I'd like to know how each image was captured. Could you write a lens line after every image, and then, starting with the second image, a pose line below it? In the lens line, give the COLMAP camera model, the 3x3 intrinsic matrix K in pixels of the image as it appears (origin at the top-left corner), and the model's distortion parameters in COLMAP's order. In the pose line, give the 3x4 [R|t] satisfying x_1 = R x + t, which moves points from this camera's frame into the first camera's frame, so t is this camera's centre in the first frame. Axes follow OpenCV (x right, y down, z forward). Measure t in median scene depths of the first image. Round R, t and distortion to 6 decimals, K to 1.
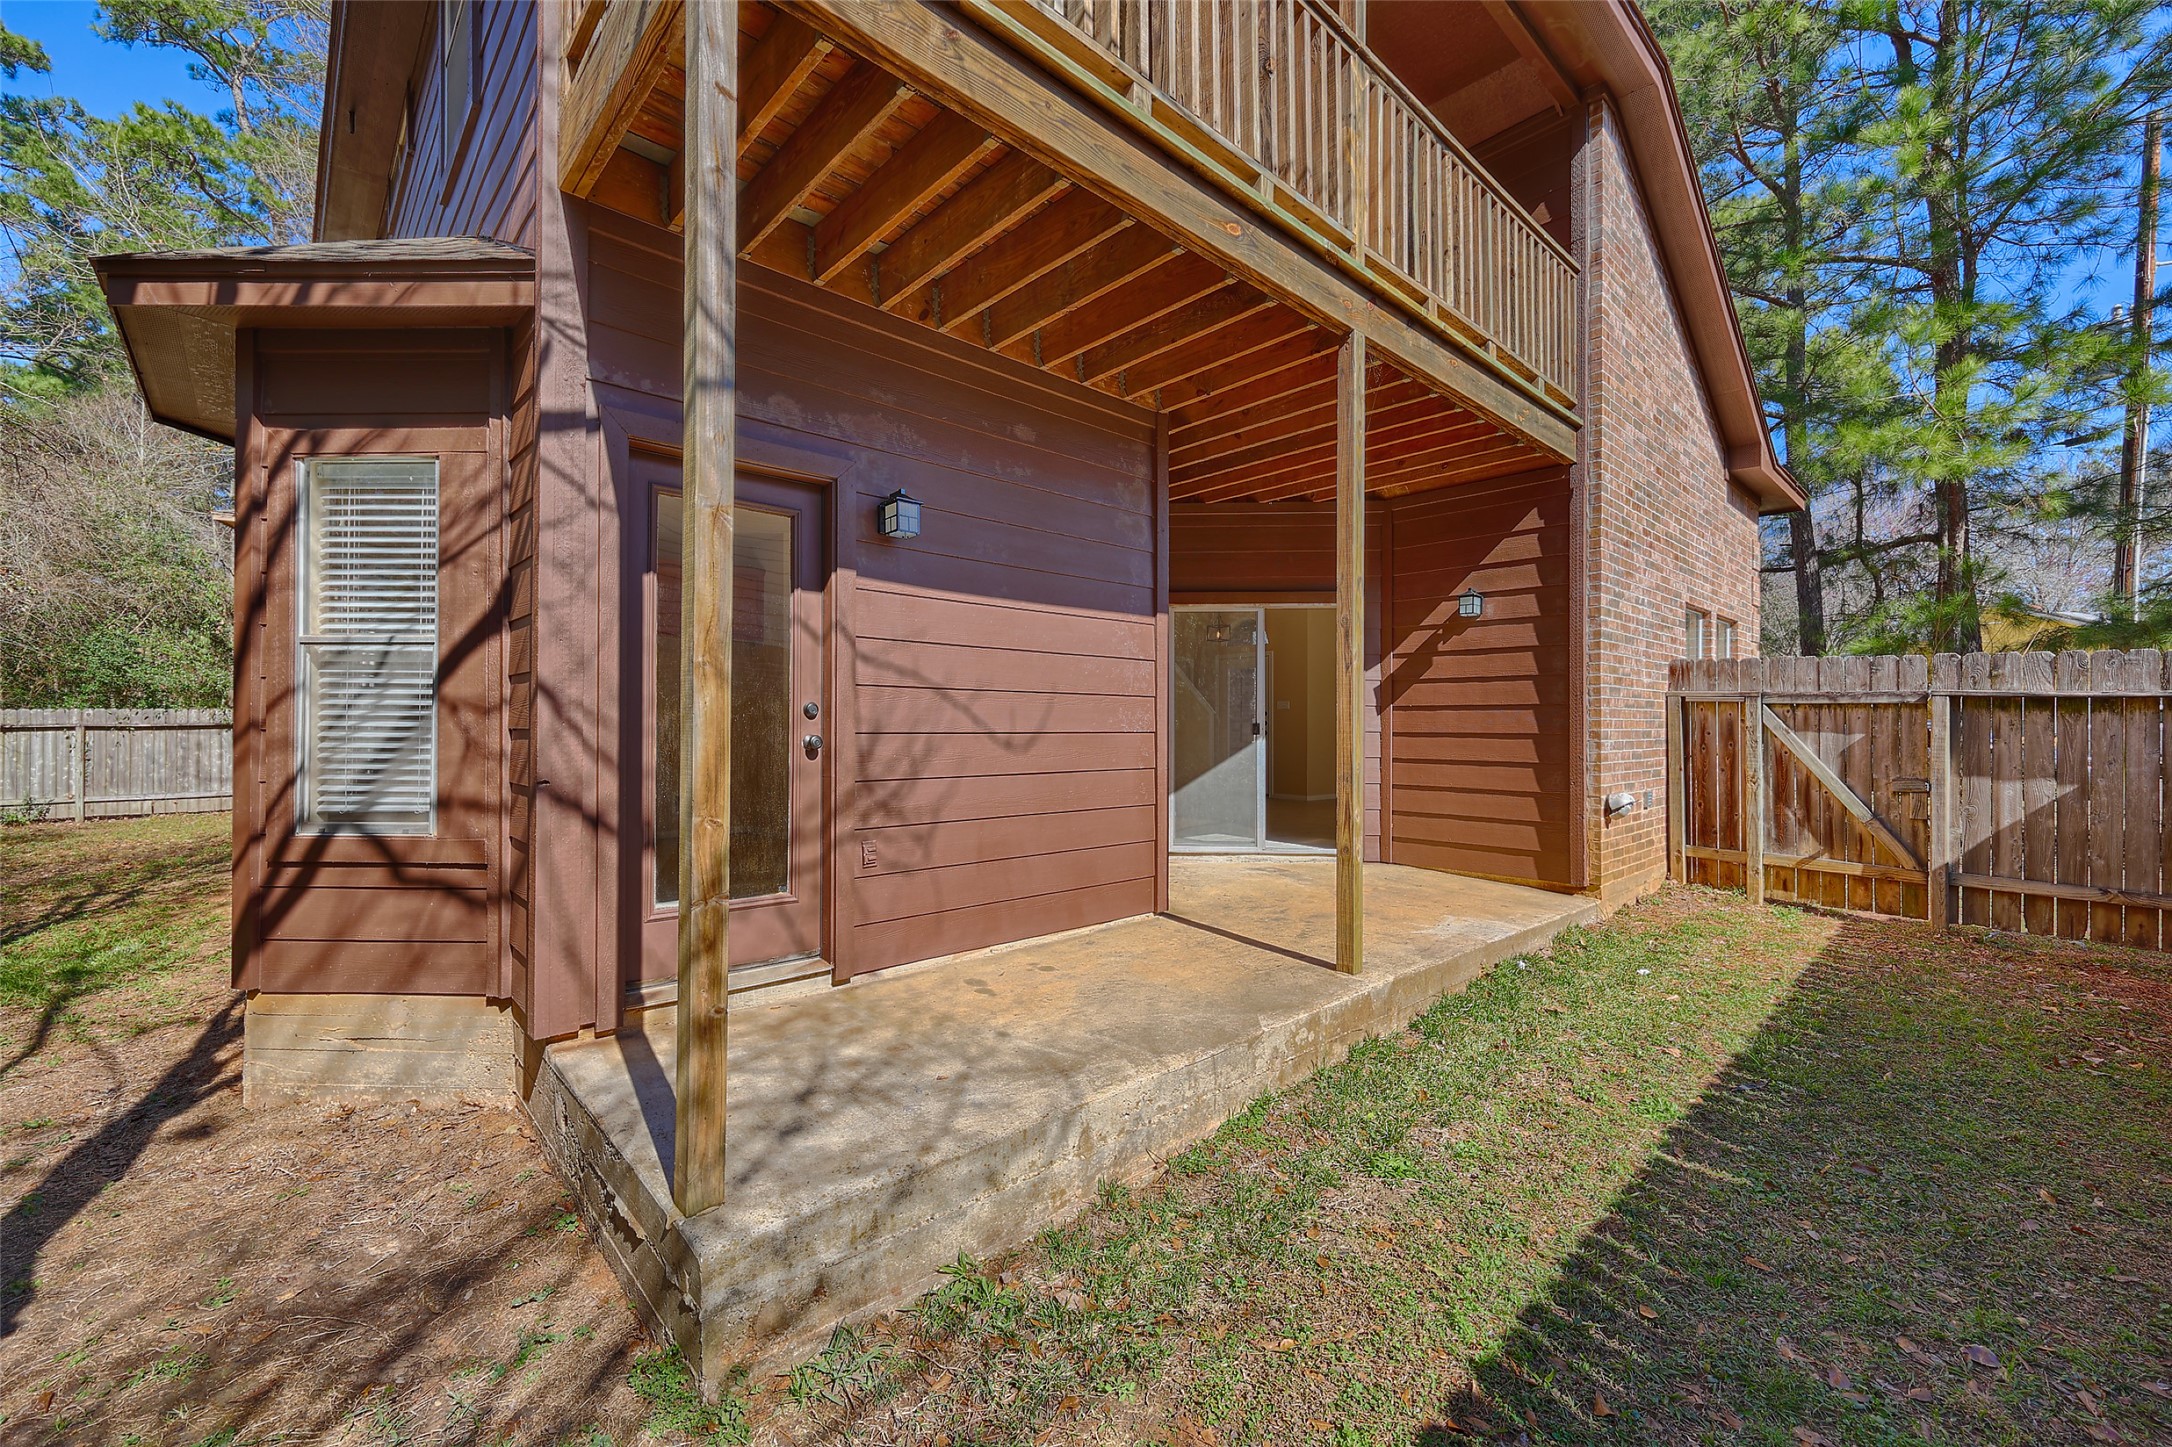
lens RADIAL K [[880.1, 0, 1087.8], [0, 880.1, 730.7], [0, 0, 1]] dist [0.001977, 0.000079]
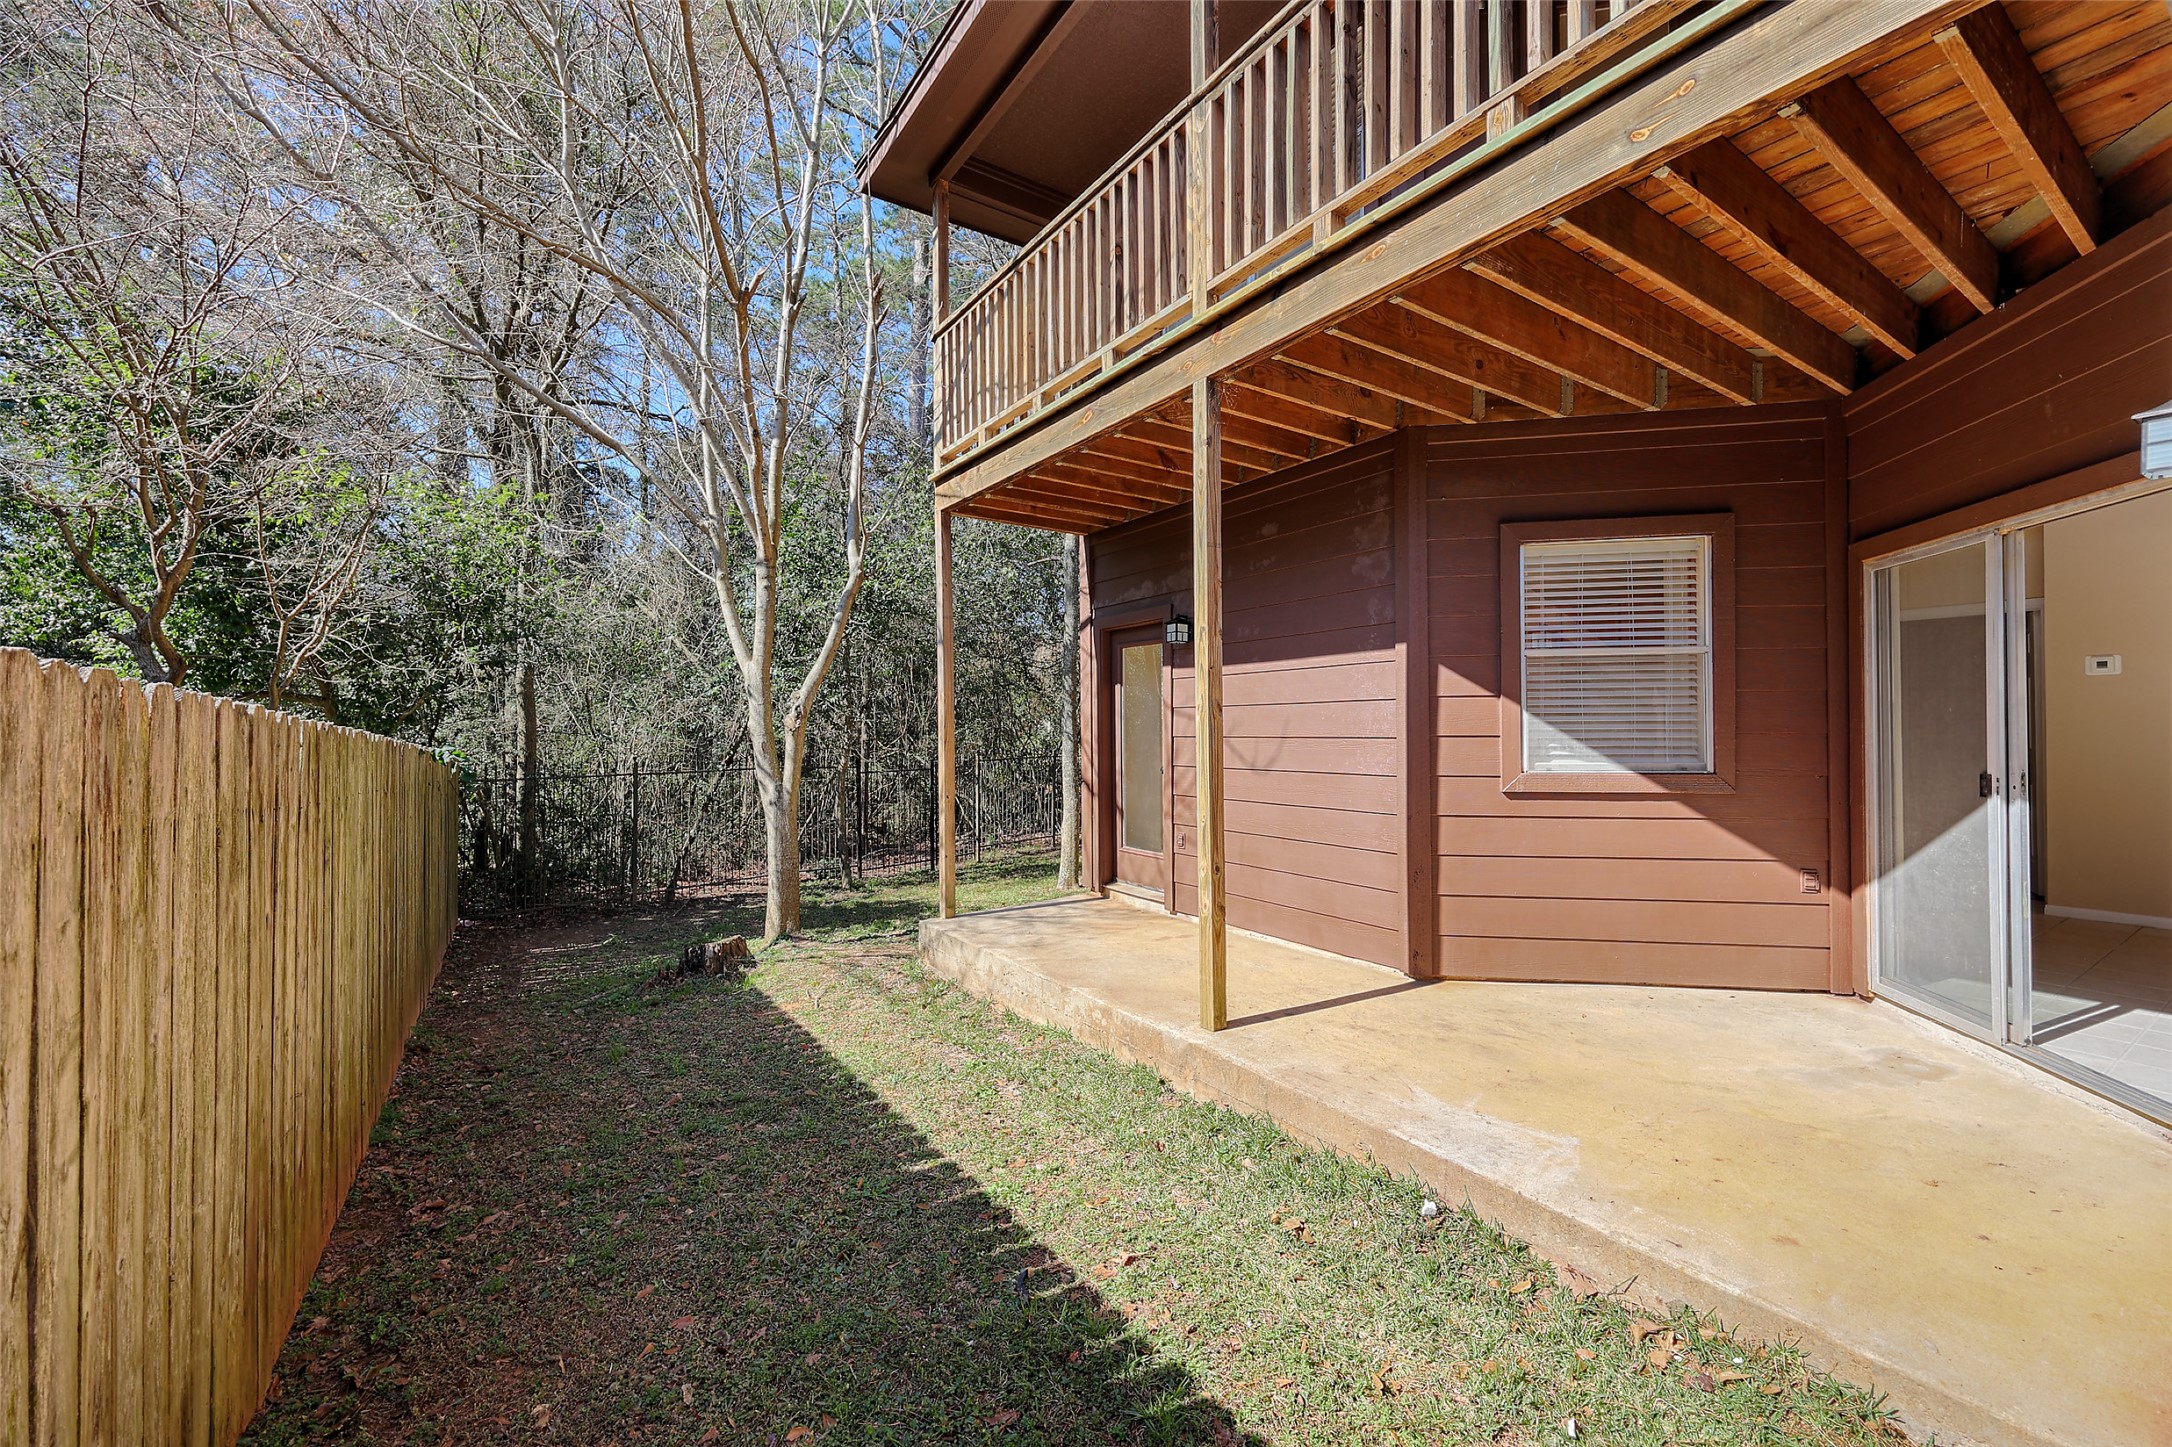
lens RADIAL K [[880.1, 0, 1087.3], [0, 880.1, 720.2], [0, 0, 1]] dist [0.001977, 0.000079]
pose [[-0.162270, -0.009759, -0.986698, 1.193742], [0.003180, 0.999941, -0.010413, -0.055021], [0.986741, -0.004827, -0.162230, 0.941938]]
